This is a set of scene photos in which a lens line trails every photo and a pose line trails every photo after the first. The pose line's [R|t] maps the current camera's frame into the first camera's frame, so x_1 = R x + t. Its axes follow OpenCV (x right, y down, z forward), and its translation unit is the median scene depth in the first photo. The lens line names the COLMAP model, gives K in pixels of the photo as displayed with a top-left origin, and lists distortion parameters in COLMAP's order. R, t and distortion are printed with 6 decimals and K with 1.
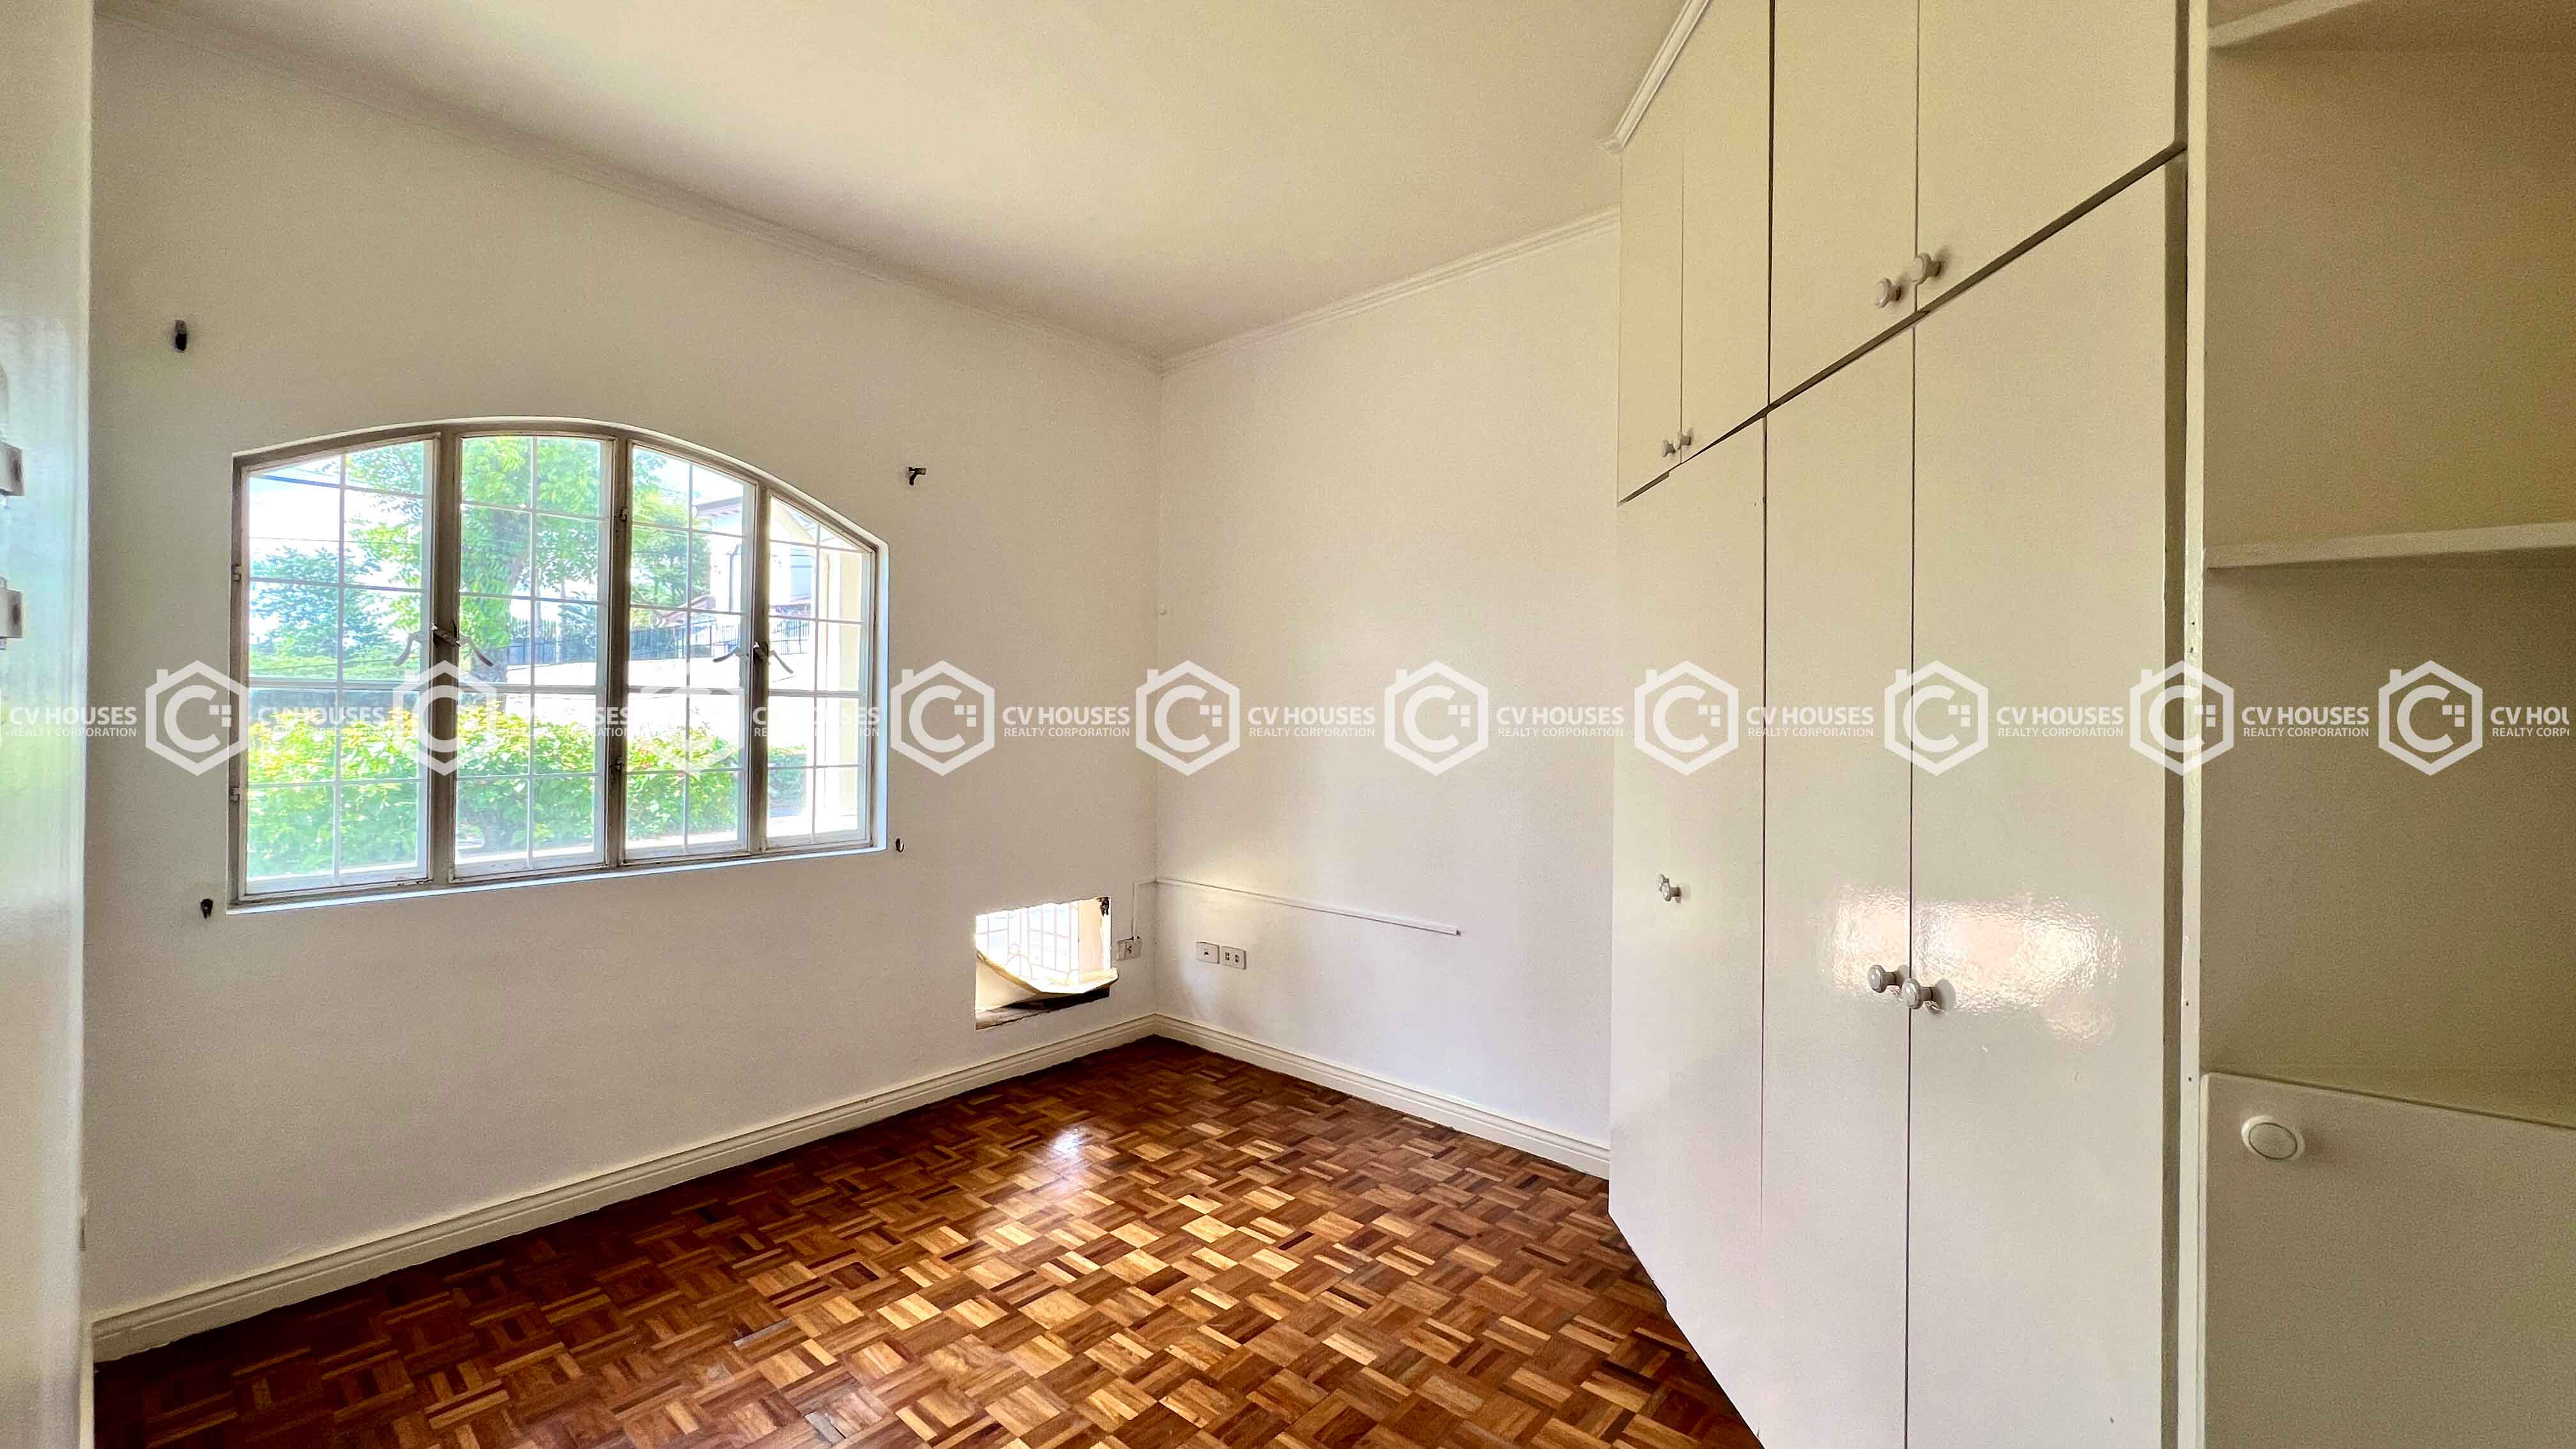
lens RADIAL K [[1031.4, 0, 1288.0], [0, 1031.4, 724.5], [0, 0, 1]] dist [0.000182, 0.000004]
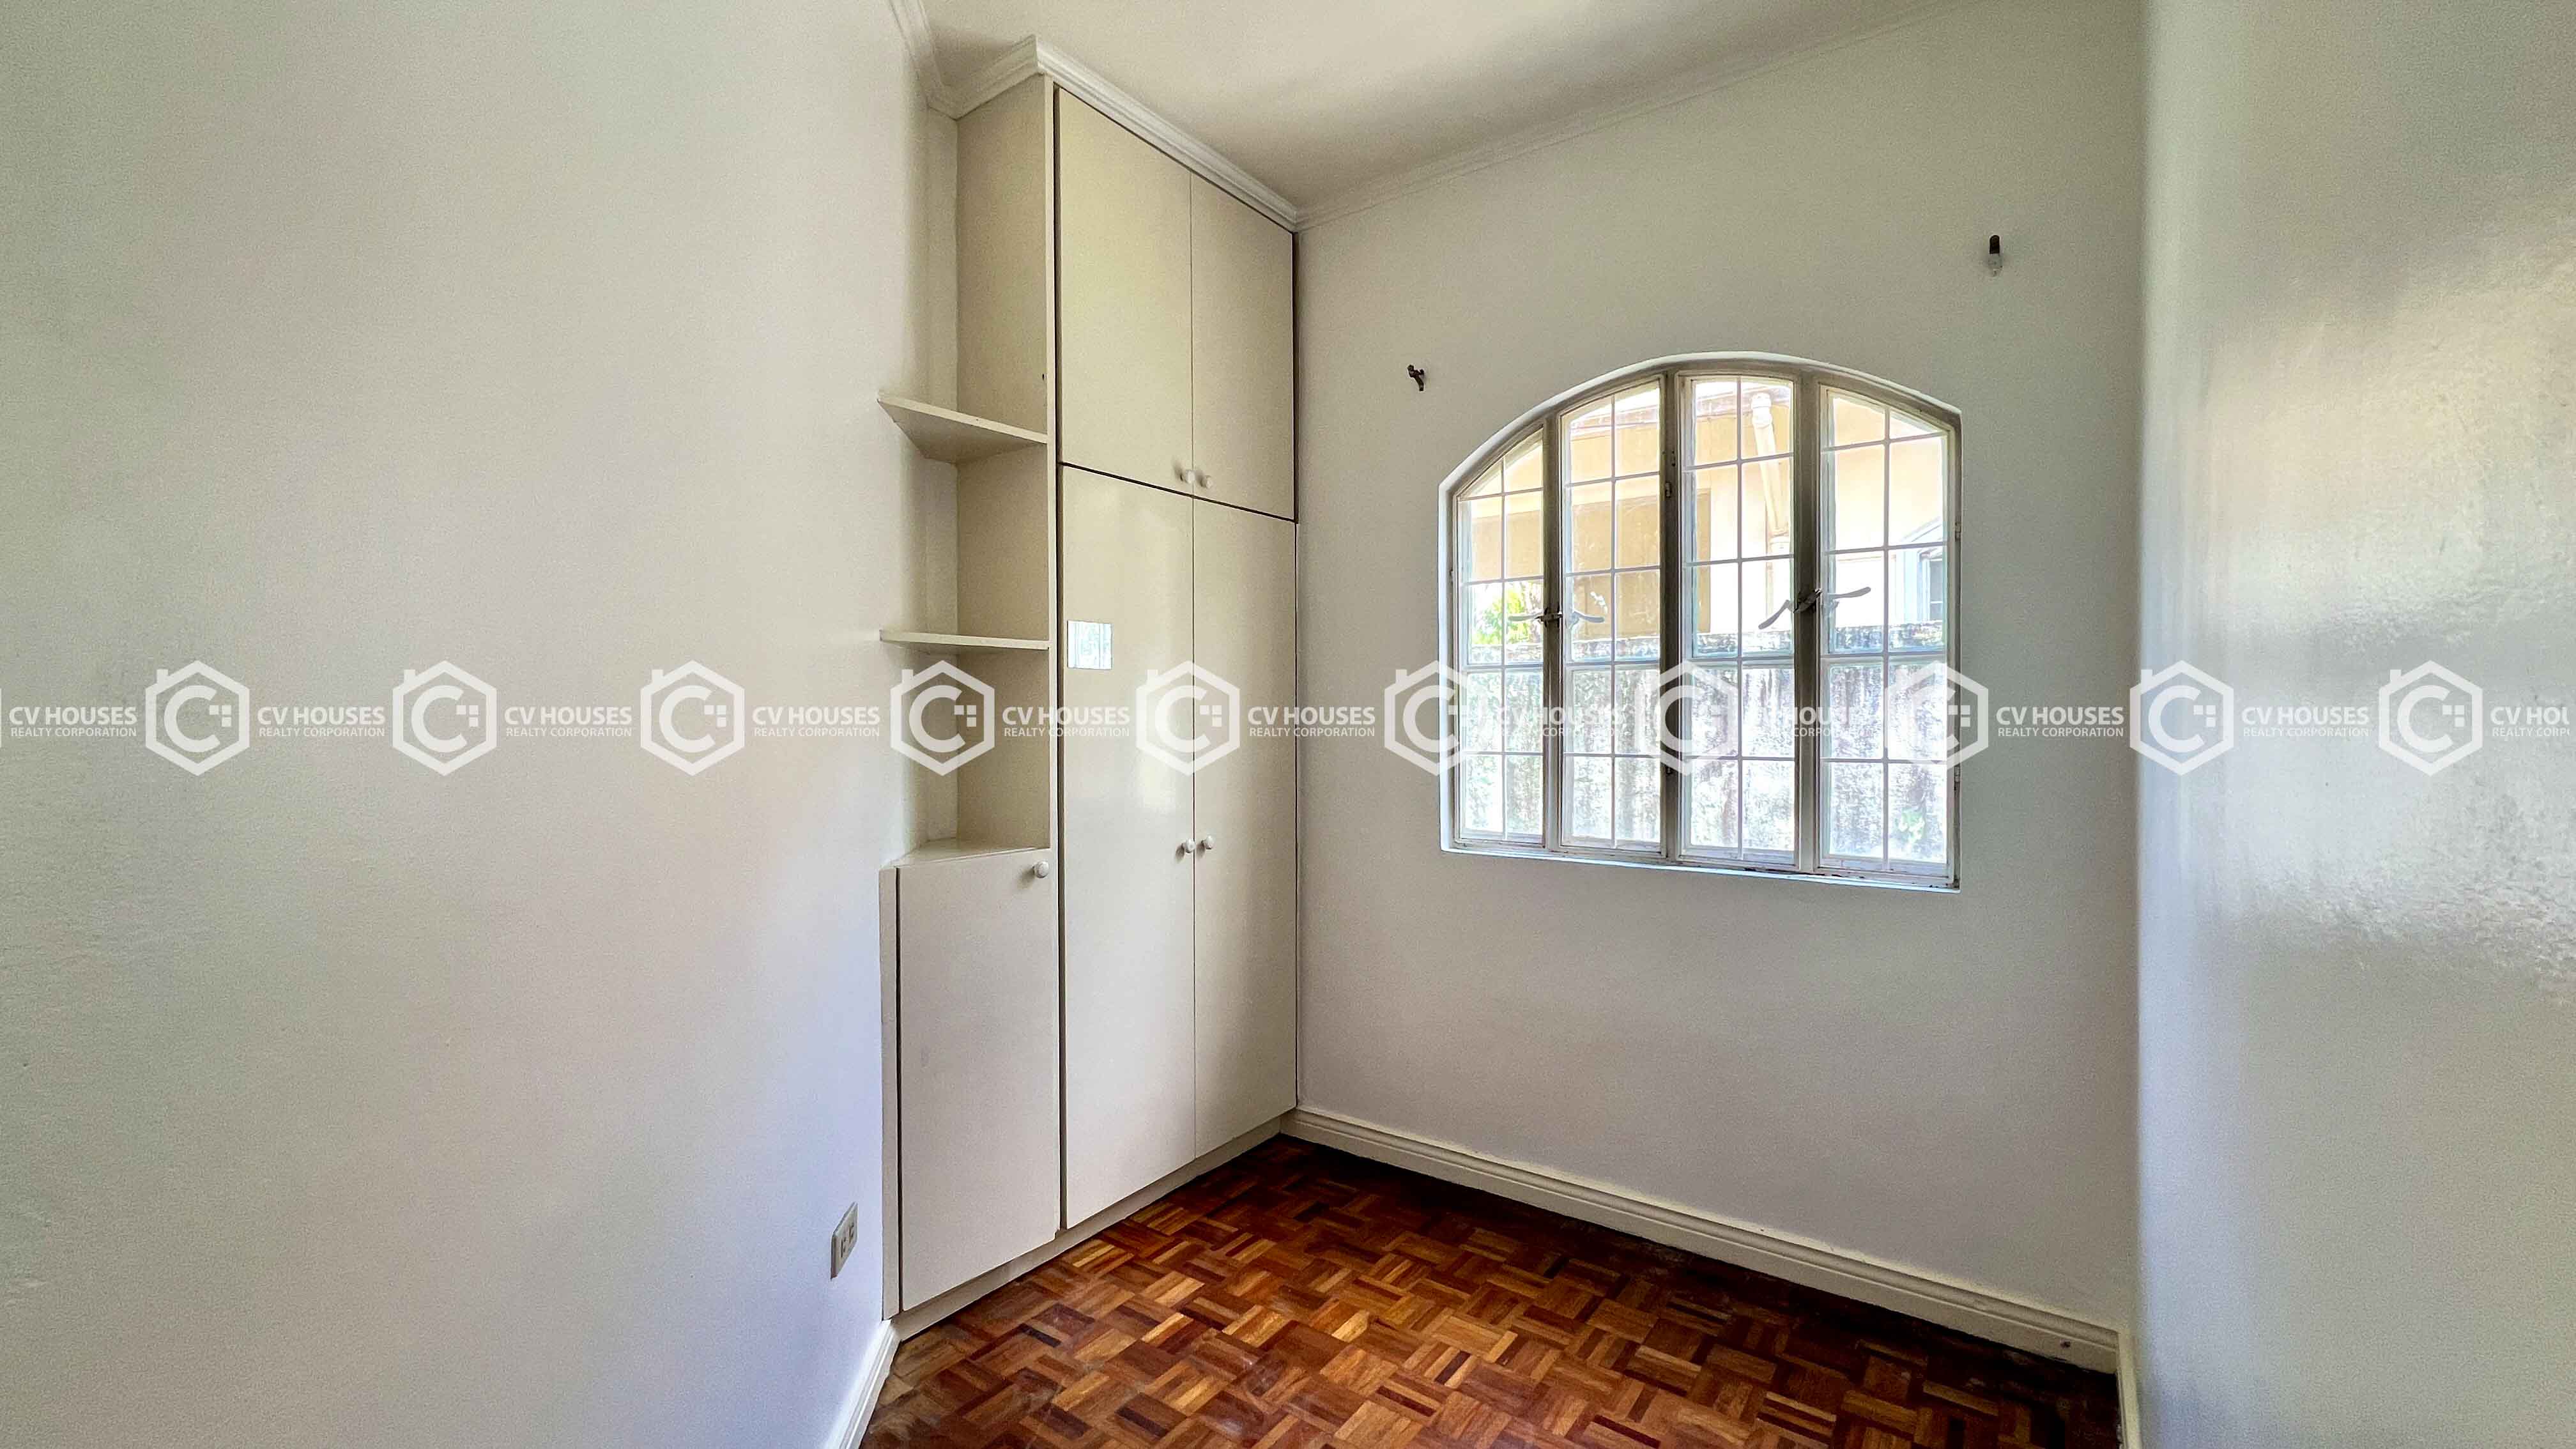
lens RADIAL K [[1029.3, 0, 1288.0], [0, 1029.3, 724.5], [0, 0, 1]] dist [-0.000294, -0.000030]
pose [[0.999999, 0.000051, 0.001214, 0.950770], [-0.000052, 1.000000, 0.000337, -0.000337], [-0.001214, -0.000337, 0.999999, 0.012268]]
